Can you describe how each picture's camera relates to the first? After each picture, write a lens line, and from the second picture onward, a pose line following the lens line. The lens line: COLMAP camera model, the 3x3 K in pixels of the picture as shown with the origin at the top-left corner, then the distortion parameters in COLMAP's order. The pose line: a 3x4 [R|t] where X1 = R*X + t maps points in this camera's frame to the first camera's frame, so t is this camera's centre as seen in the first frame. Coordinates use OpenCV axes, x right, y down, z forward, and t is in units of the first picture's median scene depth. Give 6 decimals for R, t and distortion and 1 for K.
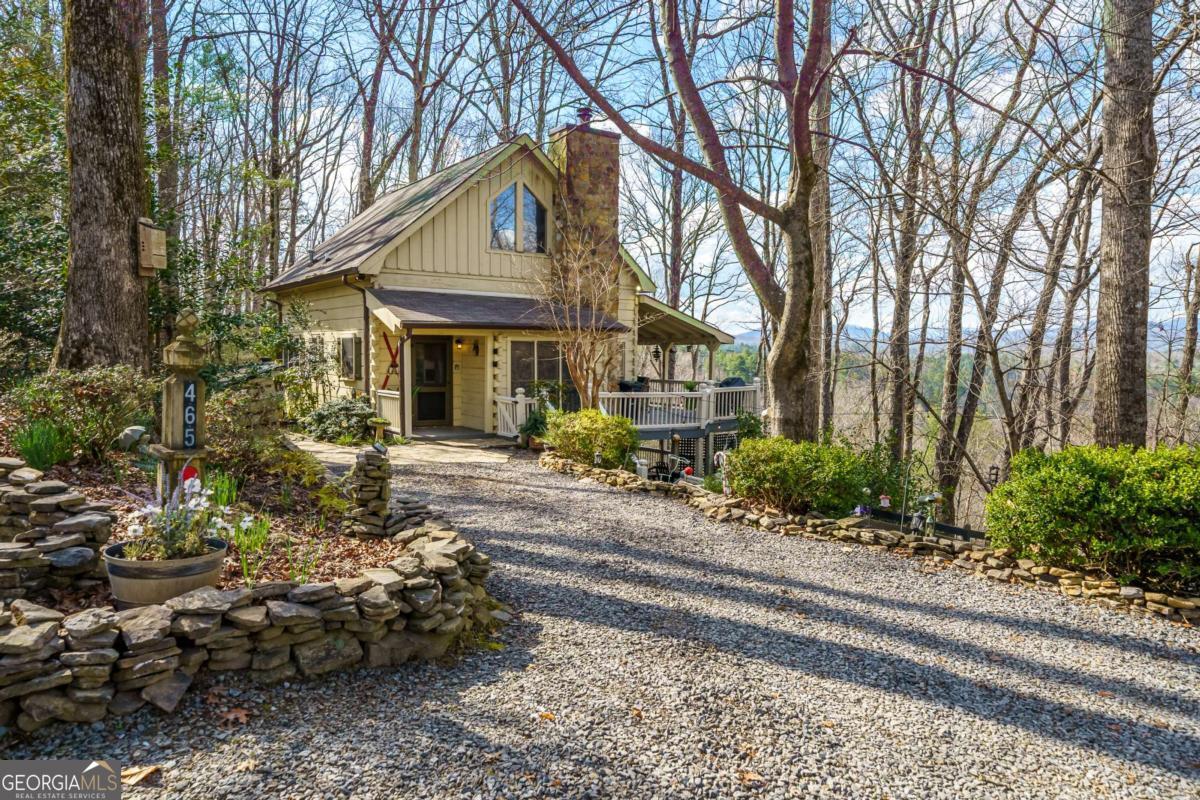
lens RADIAL K [[822.6, 0, 623.5], [0, 822.6, 414.5], [0, 0, 1]] dist [0.003872, -0.000452]
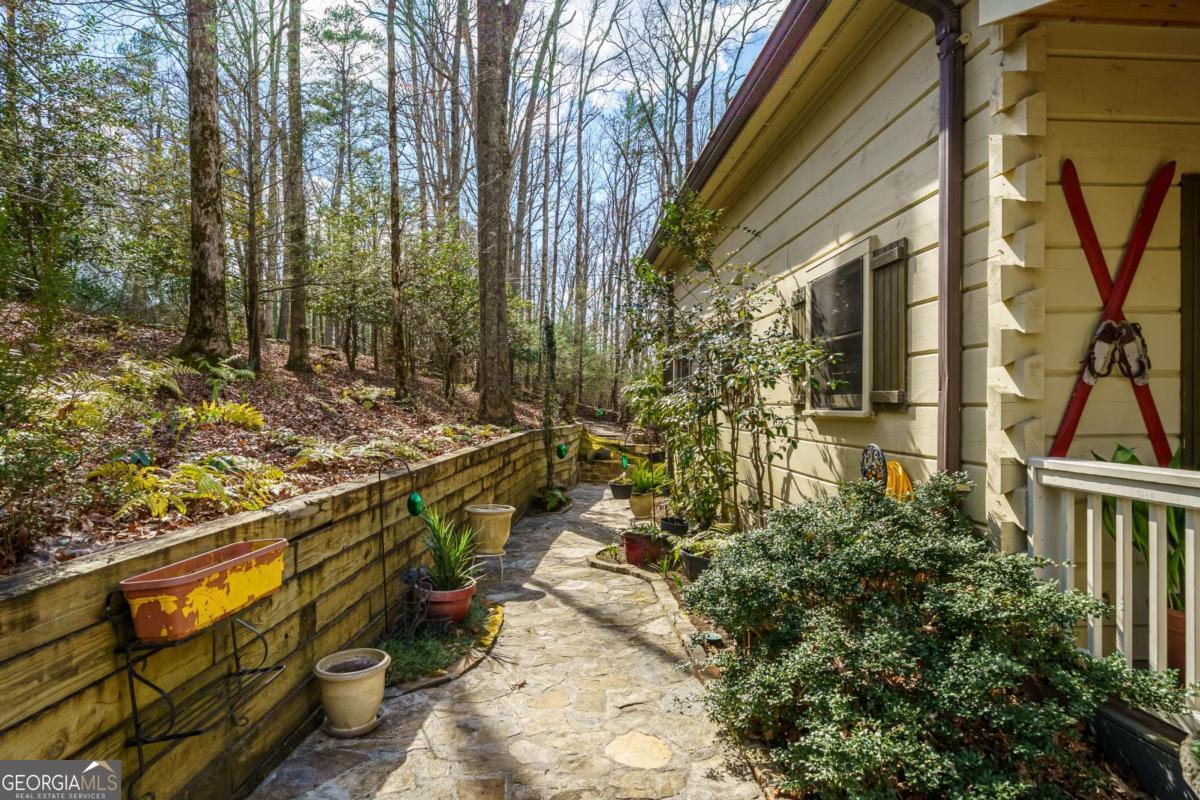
lens RADIAL K [[650.7, 0, 603.0], [0, 650.7, 404.1], [0, 0, 1]] dist [0.000851, 0.000764]
pose [[0.850938, -0.017325, -0.524981, -0.303152], [-0.026231, 0.996807, -0.075412, -0.027847], [0.524611, 0.077942, 0.847767, 0.812351]]
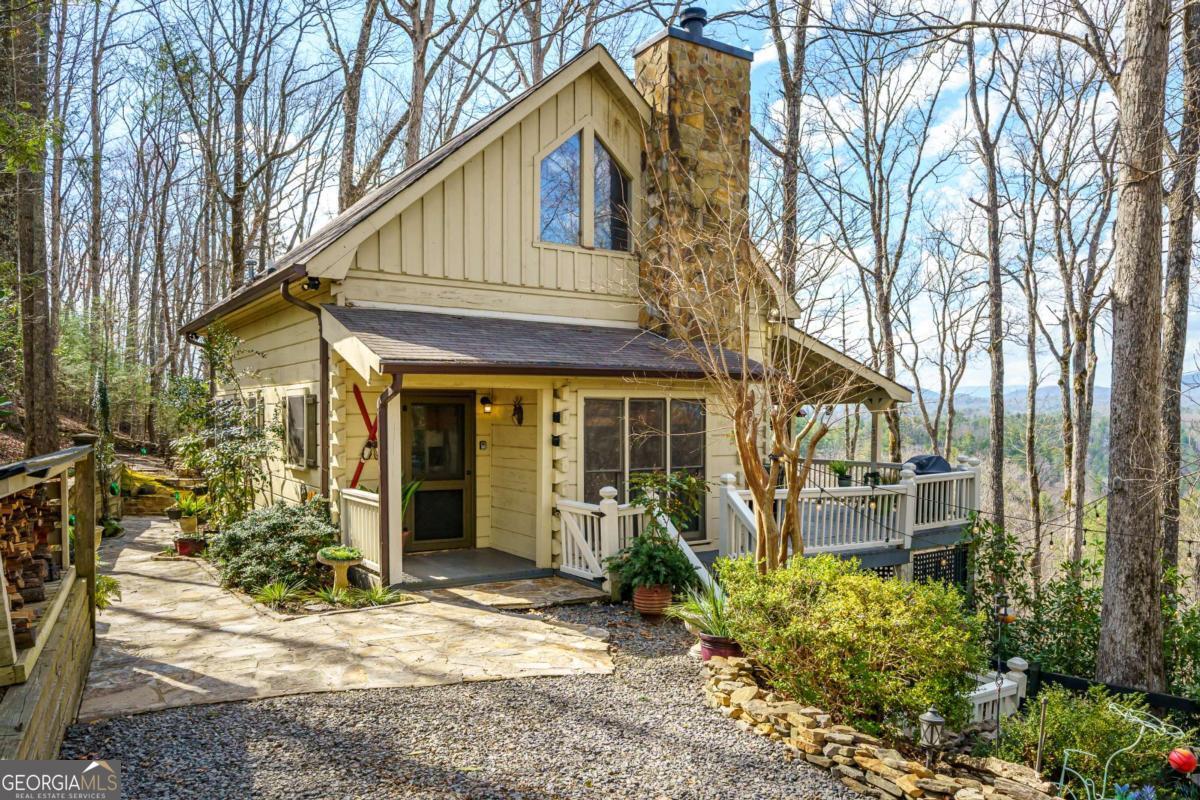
lens RADIAL K [[852.5, 0, 601.3], [0, 852.5, 450.8], [0, 0, 1]] dist [0.001730, 0.005287]
pose [[0.999324, -0.006776, -0.036139, -0.103644], [0.005526, 0.999386, -0.034588, -0.034301], [0.036351, 0.034365, 0.998748, 0.430447]]
